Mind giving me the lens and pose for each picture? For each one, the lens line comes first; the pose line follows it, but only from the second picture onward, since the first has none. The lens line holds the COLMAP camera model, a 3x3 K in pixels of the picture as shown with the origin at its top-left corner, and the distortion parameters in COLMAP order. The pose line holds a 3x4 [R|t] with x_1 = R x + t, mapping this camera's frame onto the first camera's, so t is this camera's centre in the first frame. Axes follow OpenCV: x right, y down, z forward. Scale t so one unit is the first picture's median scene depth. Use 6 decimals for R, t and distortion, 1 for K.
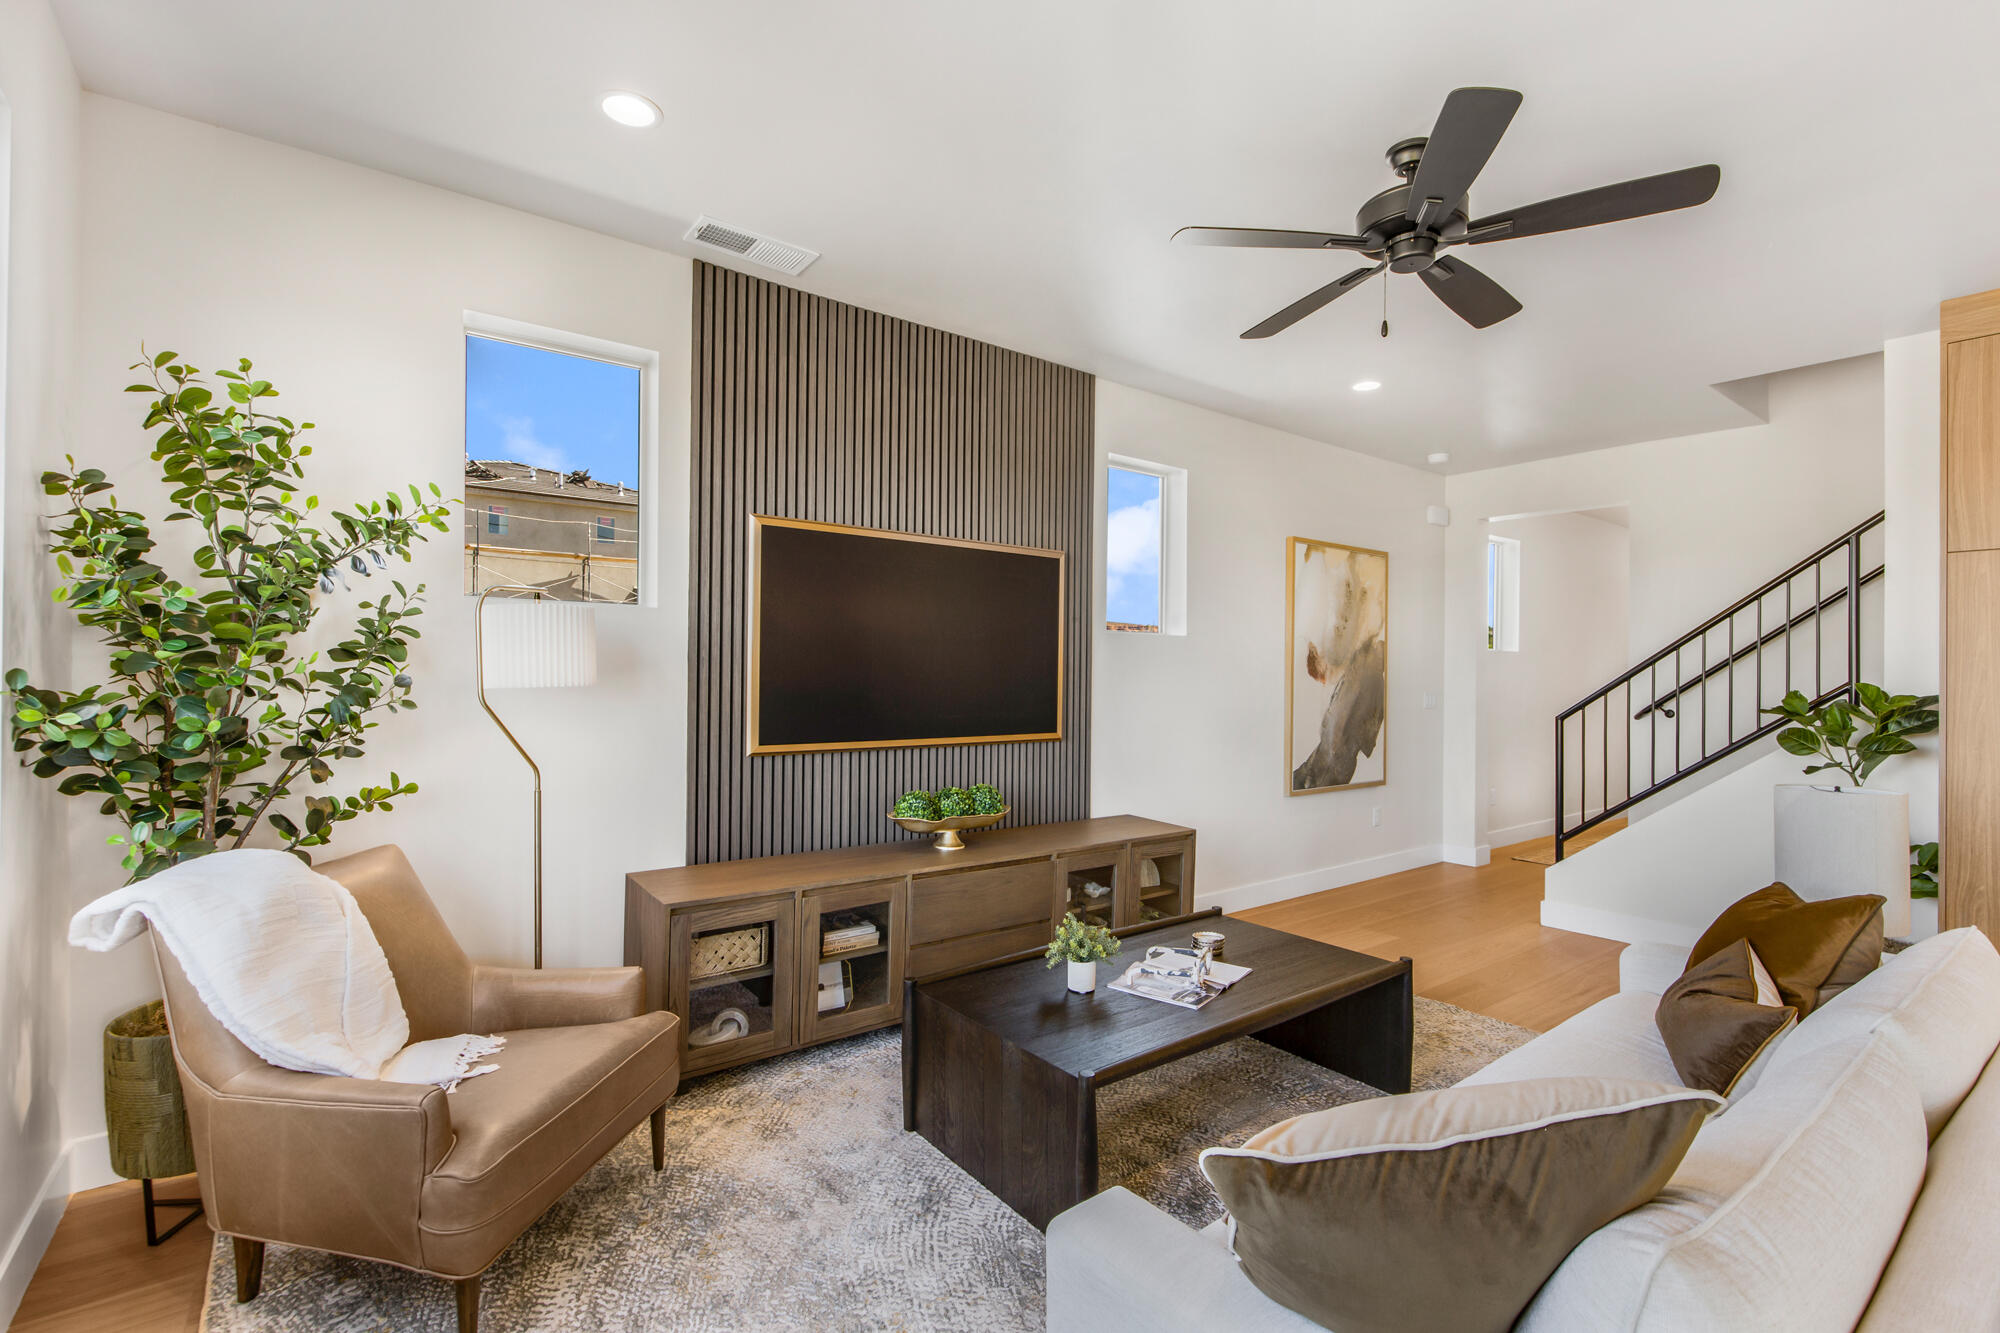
lens RADIAL K [[890.6, 0, 1002.9], [0, 890.6, 676.3], [0, 0, 1]] dist [0.001921, 0.000227]
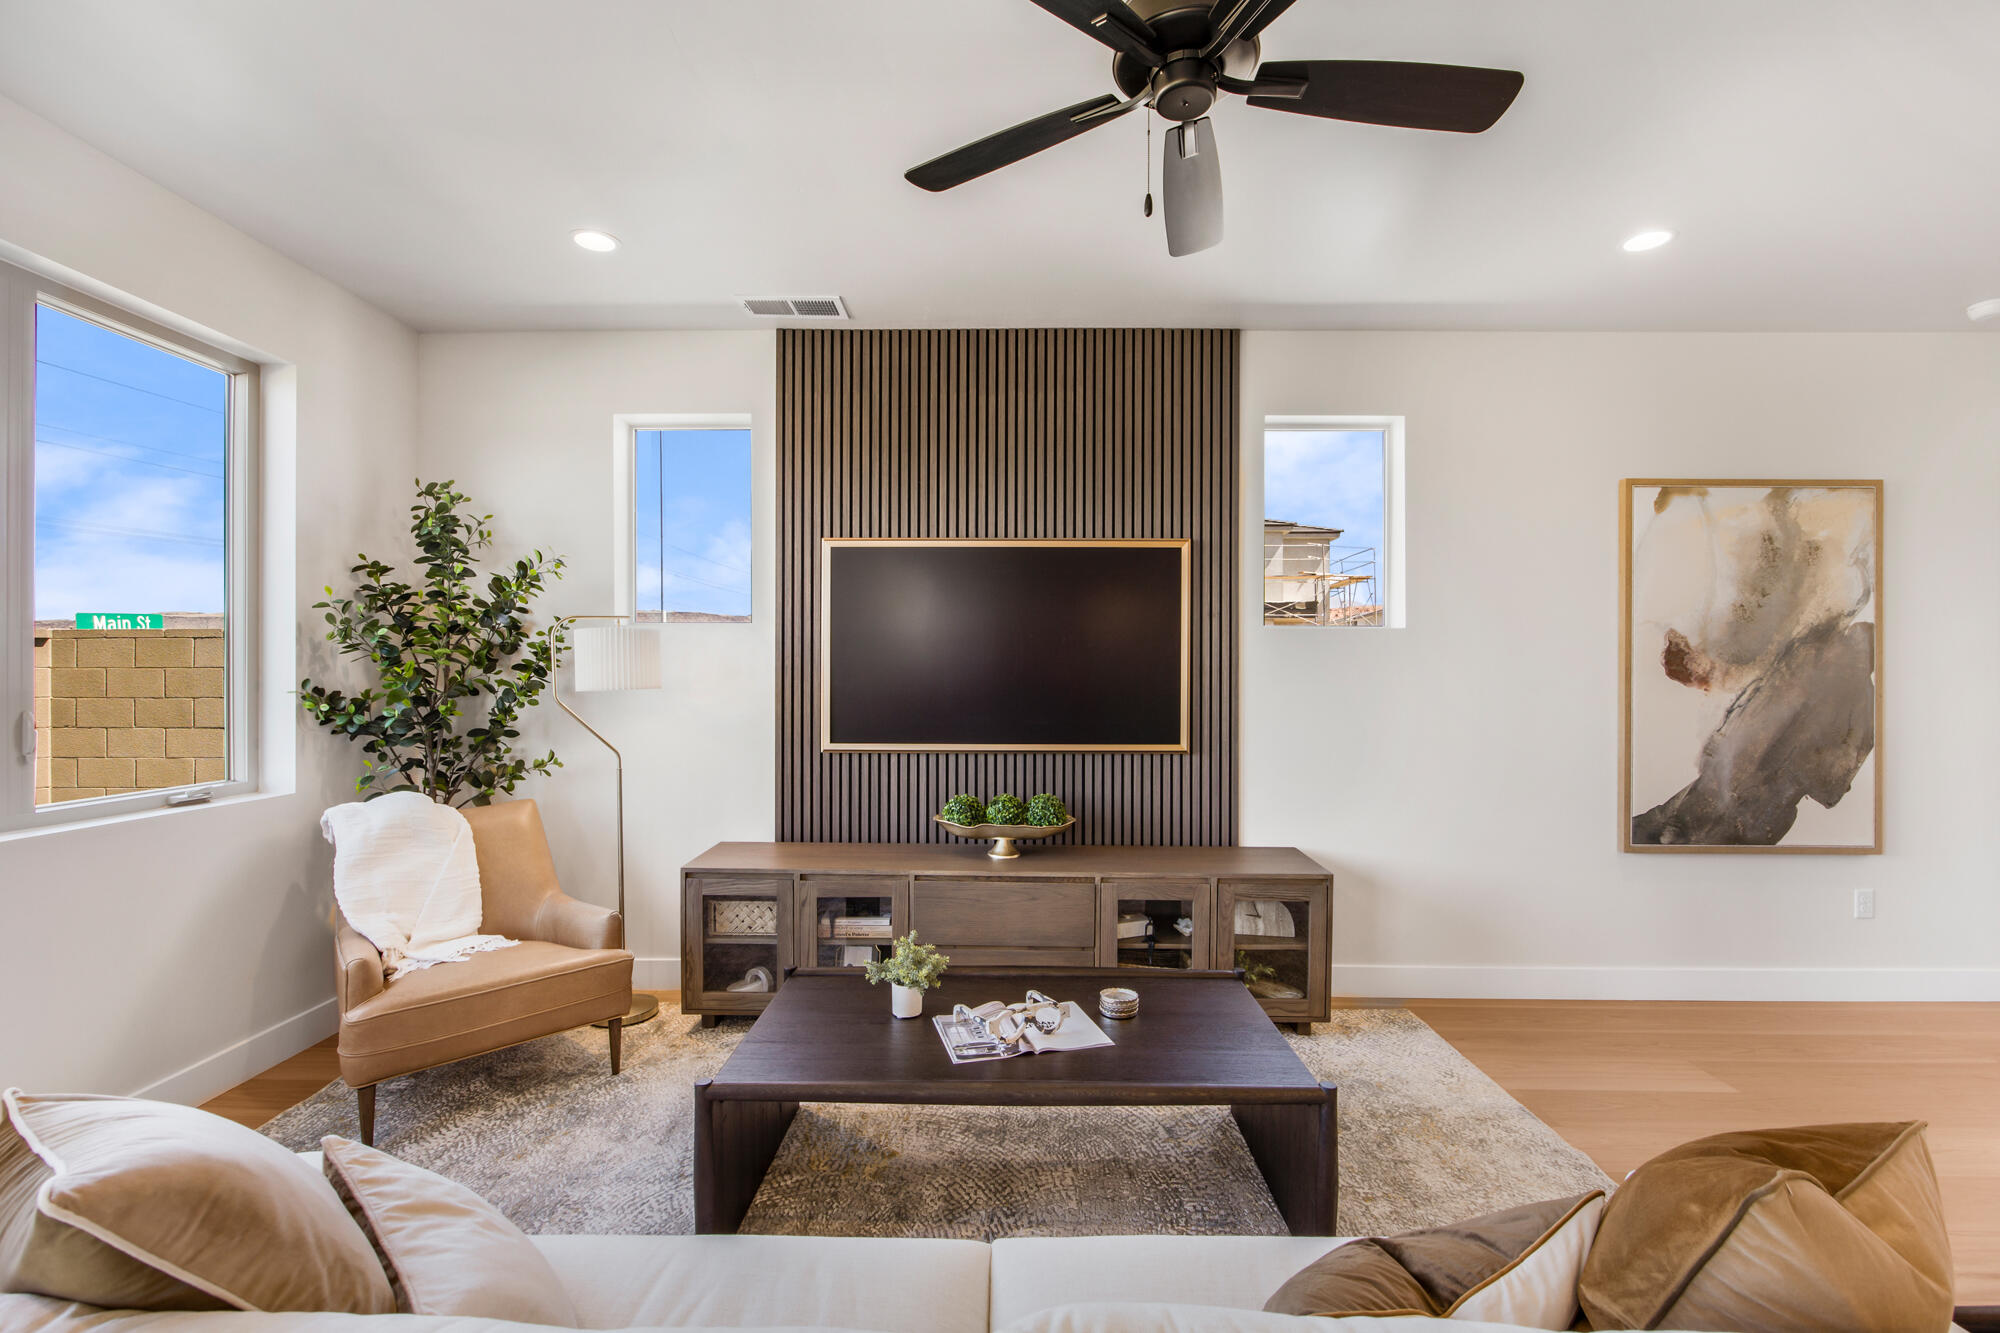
lens RADIAL K [[878.7, 0, 1007.4], [0, 878.7, 671.8], [0, 0, 1]] dist [-0.001409, -0.000071]
pose [[0.790342, -0.007686, -0.612617, 0.463547], [0.001645, 0.999944, -0.010422, 0.000100], [0.612663, 0.007229, 0.790311, 0.206127]]
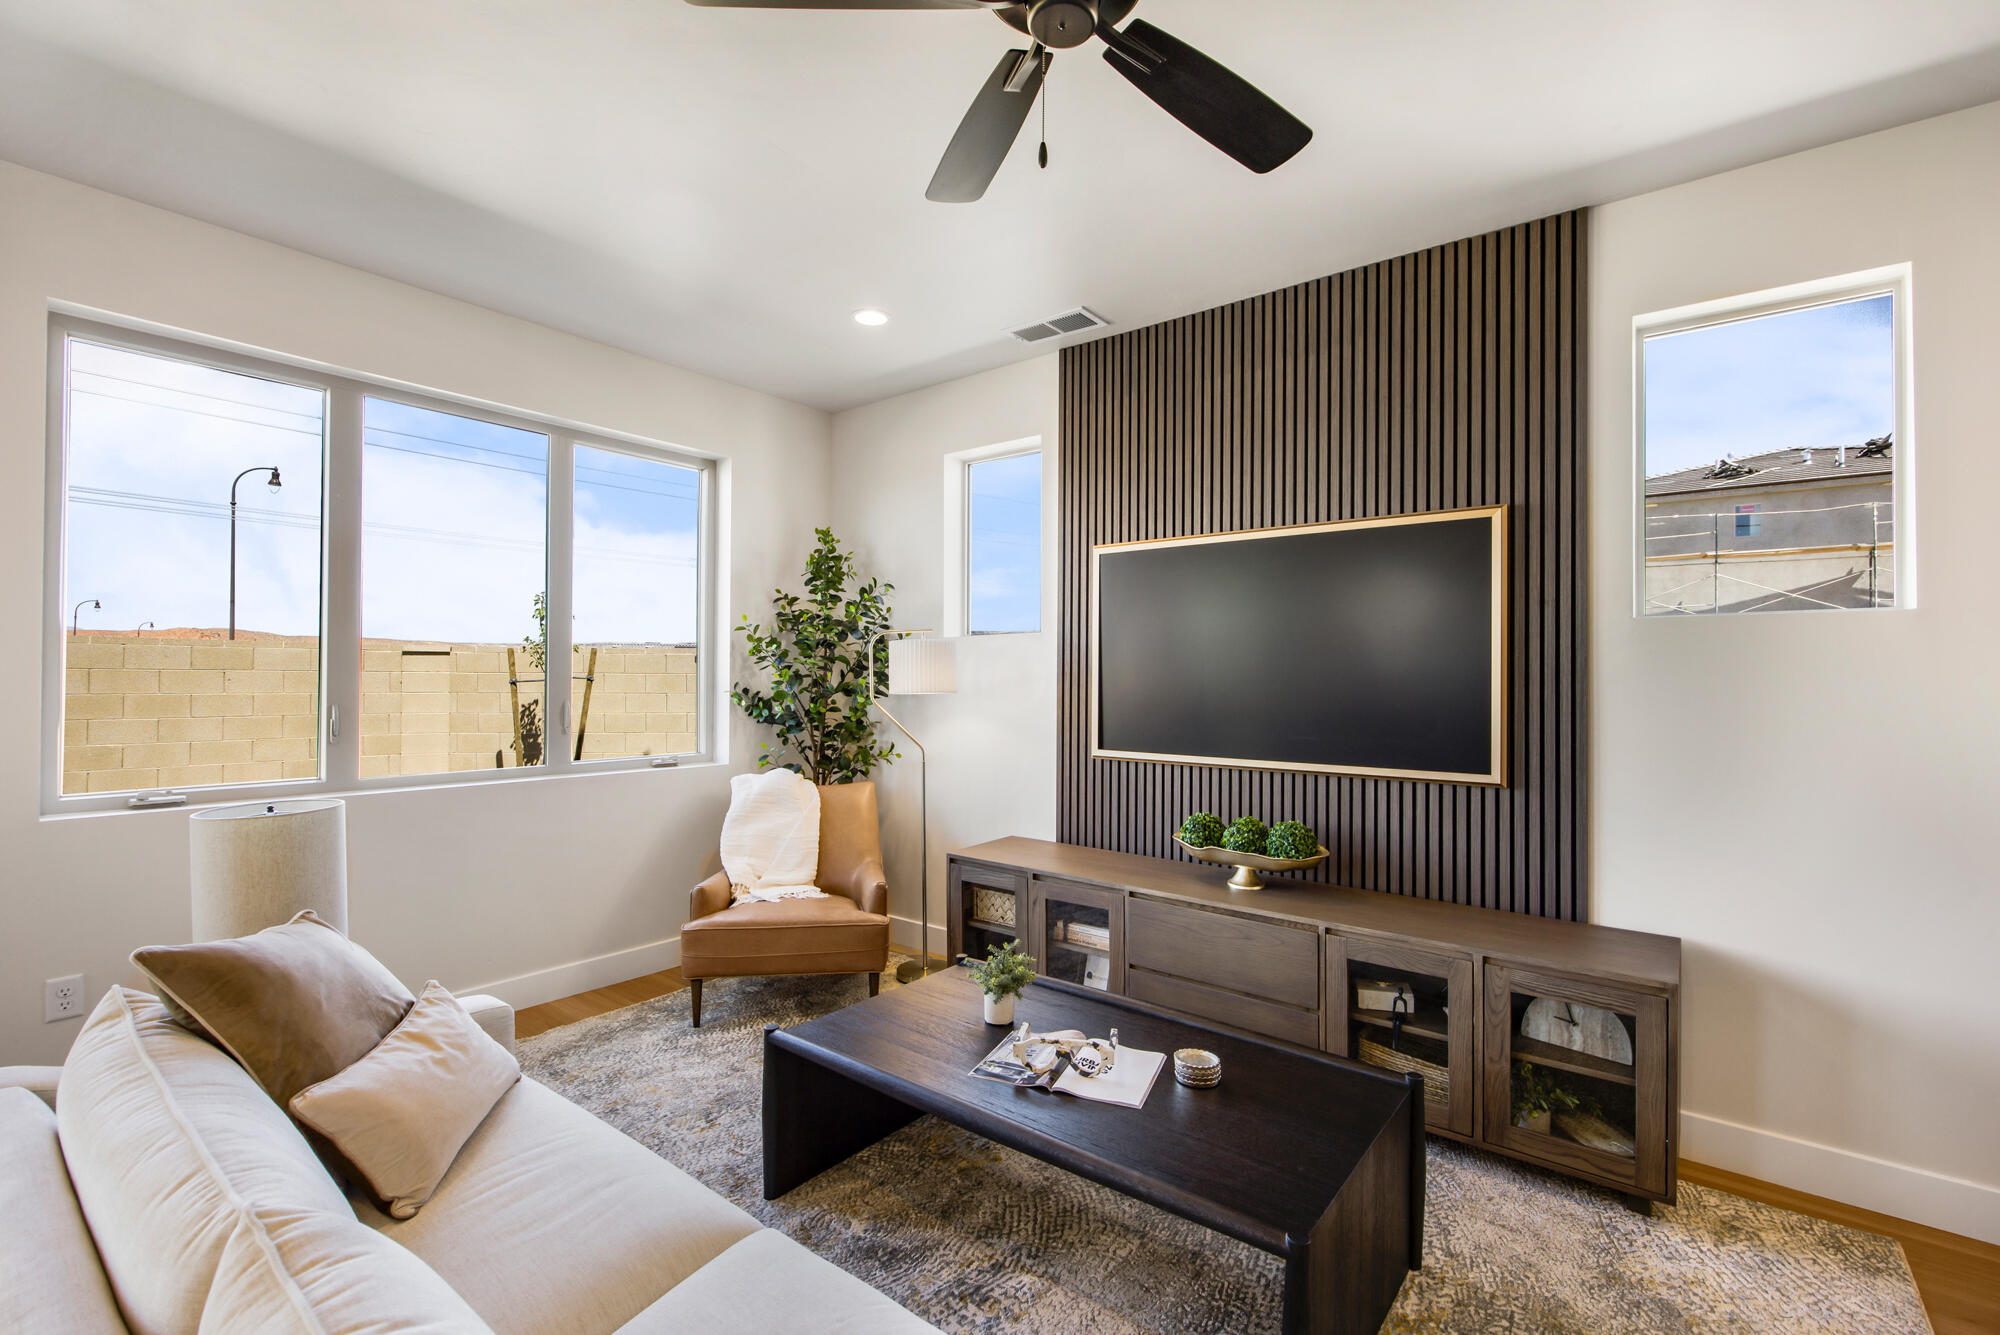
lens RADIAL K [[878.7, 0, 1007.4], [0, 878.7, 672.8], [0, 0, 1]] dist [-0.001409, -0.000071]
pose [[0.252525, -0.015383, -0.967468, 0.616558], [-0.011036, 0.999763, -0.018777, 0.002366], [0.967527, 0.015419, 0.252296, 0.481469]]
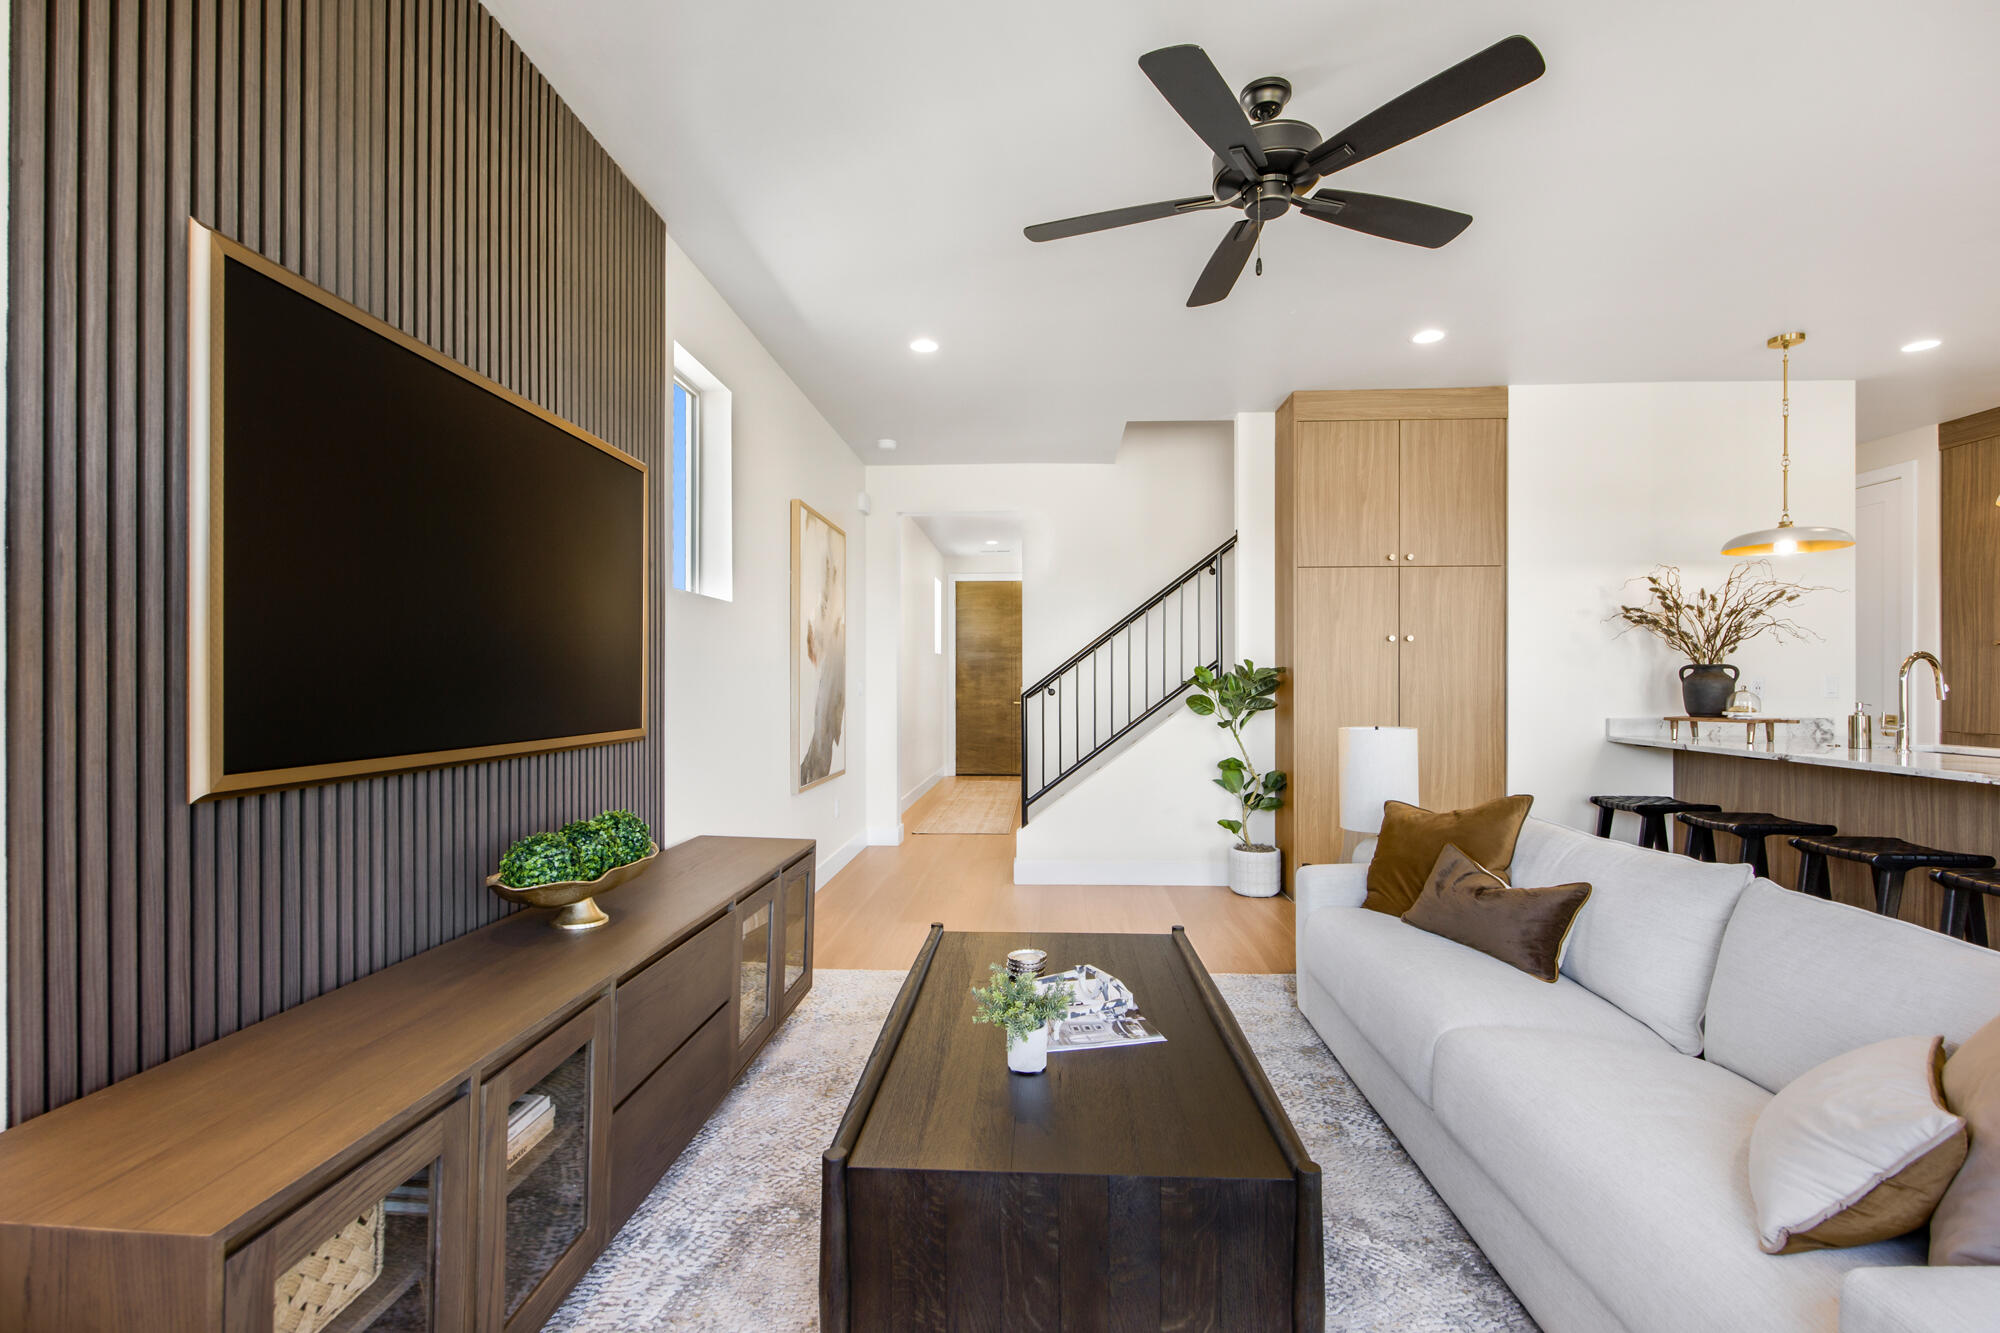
lens RADIAL K [[898.1, 0, 1004.1], [0, 898.1, 679.8], [0, 0, 1]] dist [0.001604, 0.000131]
pose [[0.644877, -0.009069, 0.764233, -0.287127], [0.011567, 0.999931, 0.002106, 0.028667], [-0.764199, 0.007481, 0.644937, 0.348284]]
